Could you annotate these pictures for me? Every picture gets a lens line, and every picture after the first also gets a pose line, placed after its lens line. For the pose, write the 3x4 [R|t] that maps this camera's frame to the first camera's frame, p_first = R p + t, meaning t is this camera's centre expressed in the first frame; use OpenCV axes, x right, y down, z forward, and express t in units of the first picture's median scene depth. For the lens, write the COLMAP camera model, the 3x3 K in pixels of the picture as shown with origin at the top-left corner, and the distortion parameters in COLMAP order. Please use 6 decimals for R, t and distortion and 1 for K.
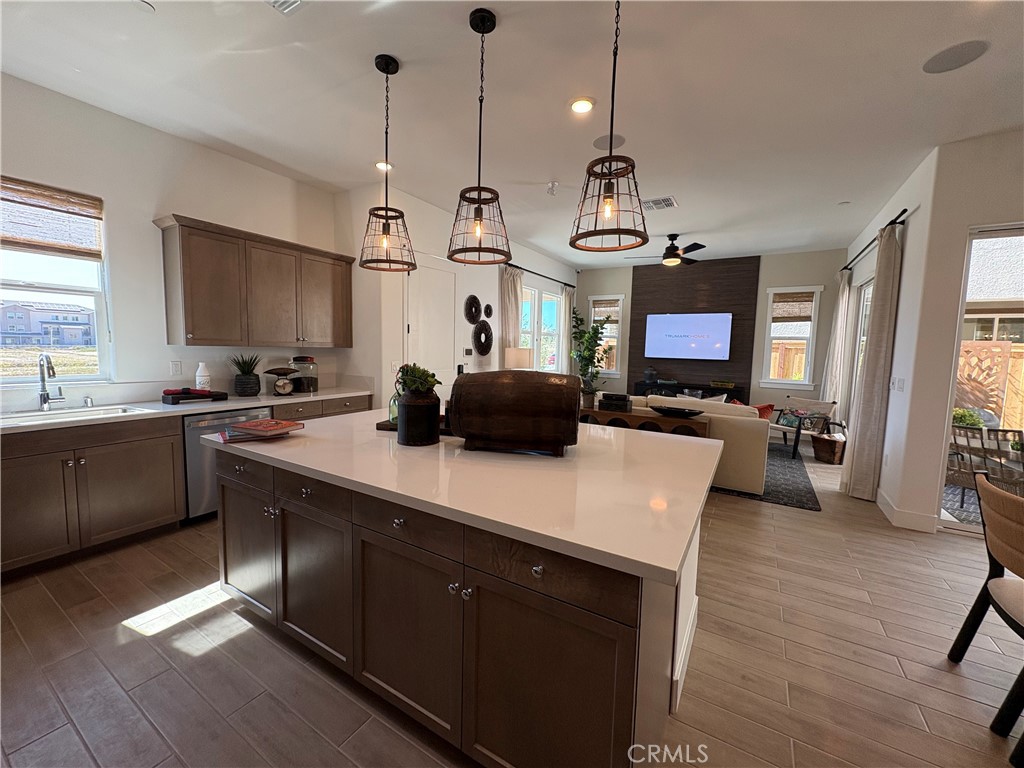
lens RADIAL K [[405.9, 0, 511.9], [0, 405.9, 382.4], [0, 0, 1]] dist [0.000150, 0.000108]
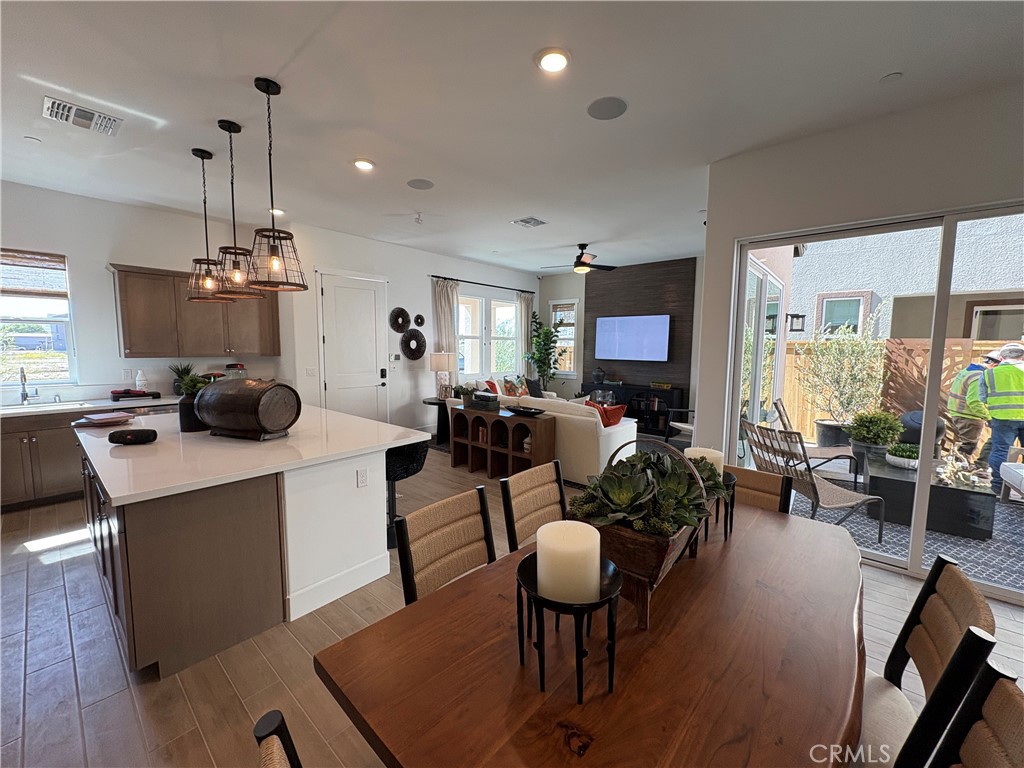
lens RADIAL K [[405.9, 0, 512.1], [0, 405.9, 381.4], [0, 0, 1]] dist [0.000150, 0.000108]
pose [[0.986719, -0.001010, -0.162434, 0.381778], [0.001041, 0.999999, 0.000105, -0.006311], [0.162433, -0.000273, 0.986719, -0.073440]]
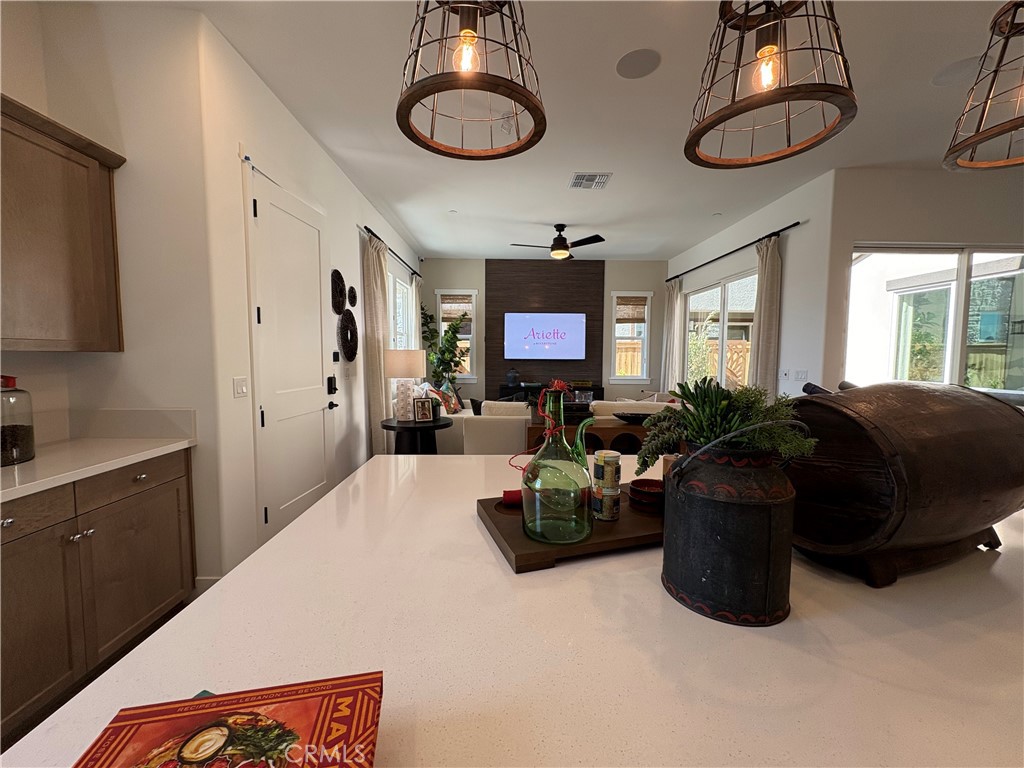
lens RADIAL K [[405.9, 0, 513.8], [0, 405.9, 383.8], [0, 0, 1]] dist [0.000150, 0.000108]
pose [[0.841518, -0.058637, 0.537038, -0.206222], [0.061839, 0.998013, 0.012069, -0.020317], [-0.536679, 0.023054, 0.843472, 0.280351]]
